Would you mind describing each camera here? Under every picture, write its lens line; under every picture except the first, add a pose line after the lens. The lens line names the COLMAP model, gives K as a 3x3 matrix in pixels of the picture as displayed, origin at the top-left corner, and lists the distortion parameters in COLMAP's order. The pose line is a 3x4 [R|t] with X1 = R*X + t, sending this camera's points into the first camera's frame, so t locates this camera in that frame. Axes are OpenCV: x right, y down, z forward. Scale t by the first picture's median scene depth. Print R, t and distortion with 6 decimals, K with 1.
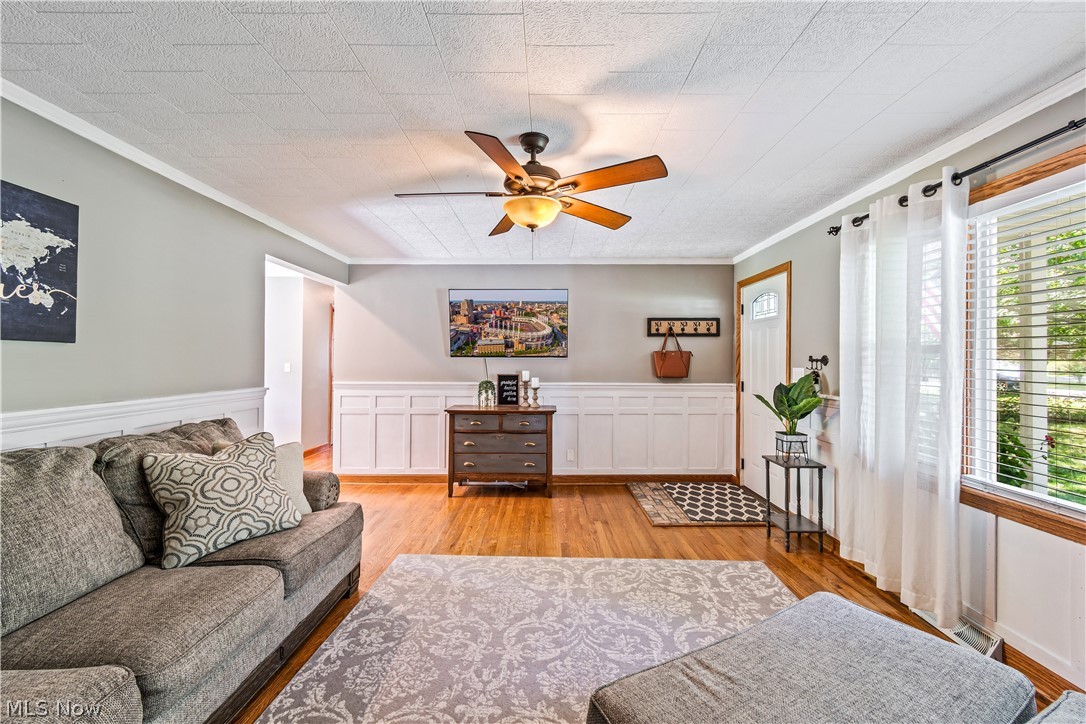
lens RADIAL K [[477.1, 0, 543.0], [0, 477.1, 362.0], [0, 0, 1]] dist [-0.002041, -0.000936]
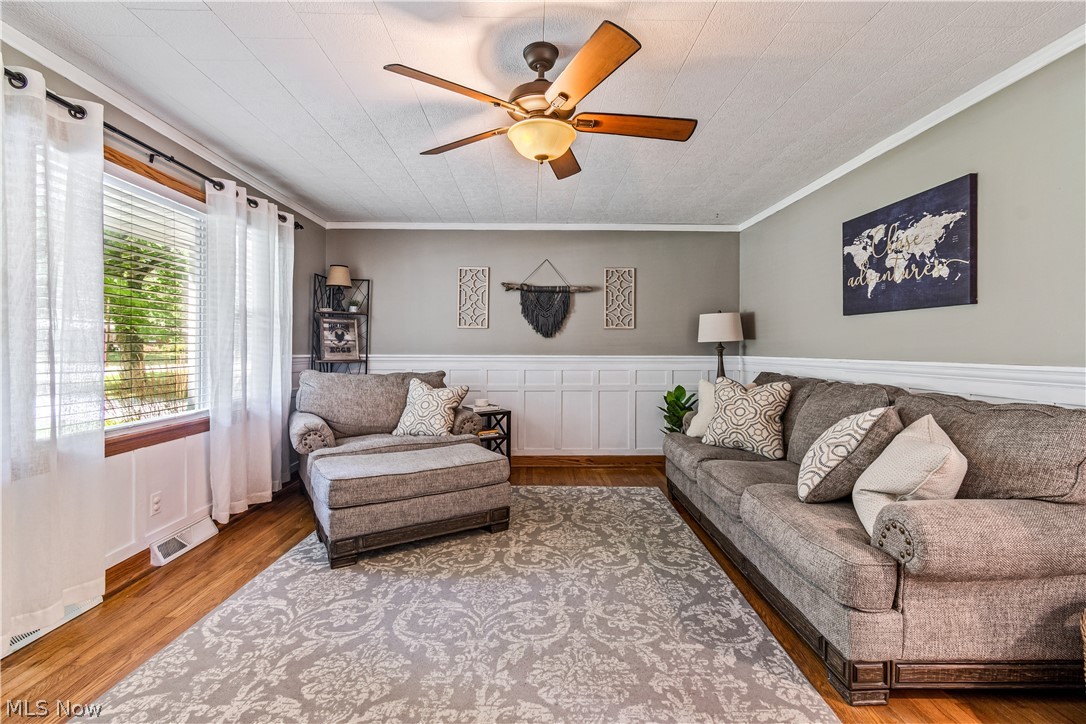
lens RADIAL K [[483.0, 0, 540.6], [0, 483.0, 350.1], [0, 0, 1]] dist [0.000158, -0.000545]
pose [[-0.999673, -0.007291, -0.024507, -0.002466], [-0.007423, 0.999958, 0.005328, 0.066741], [0.024467, 0.005508, -0.999685, 2.120657]]
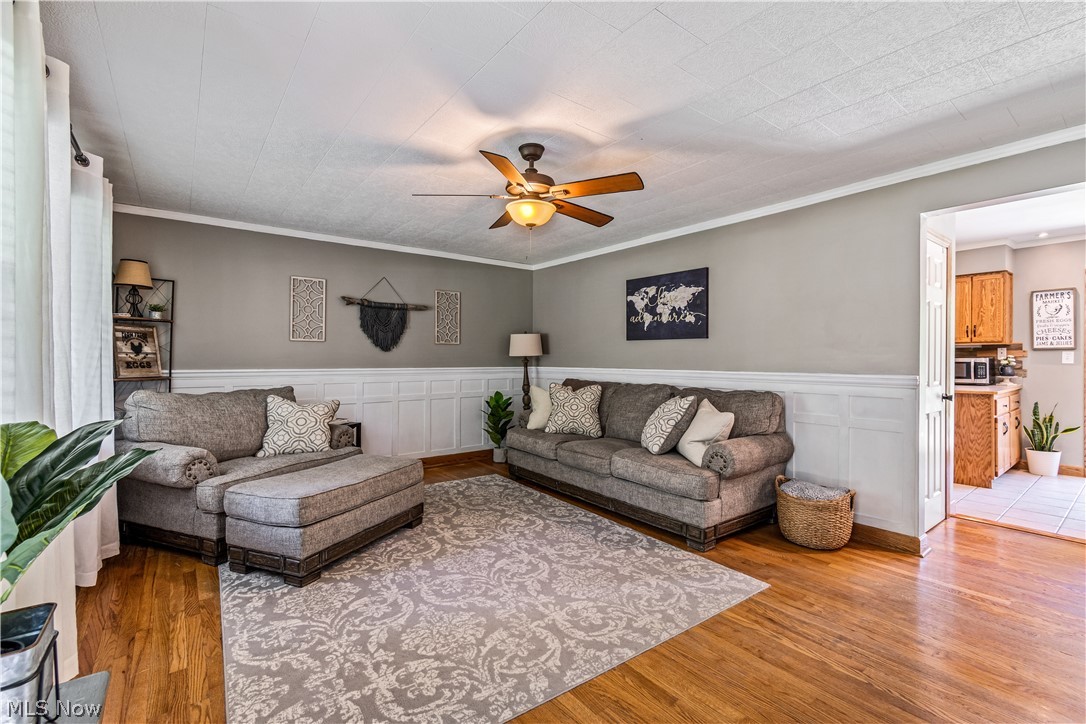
lens RADIAL K [[477.1, 0, 543.0], [0, 477.1, 362.0], [0, 0, 1]] dist [-0.002041, -0.000936]
pose [[-0.790410, -0.001684, -0.612576, 0.762963], [-0.007081, 0.999955, 0.006388, 0.051266], [0.612537, 0.009386, -0.790386, 2.206171]]
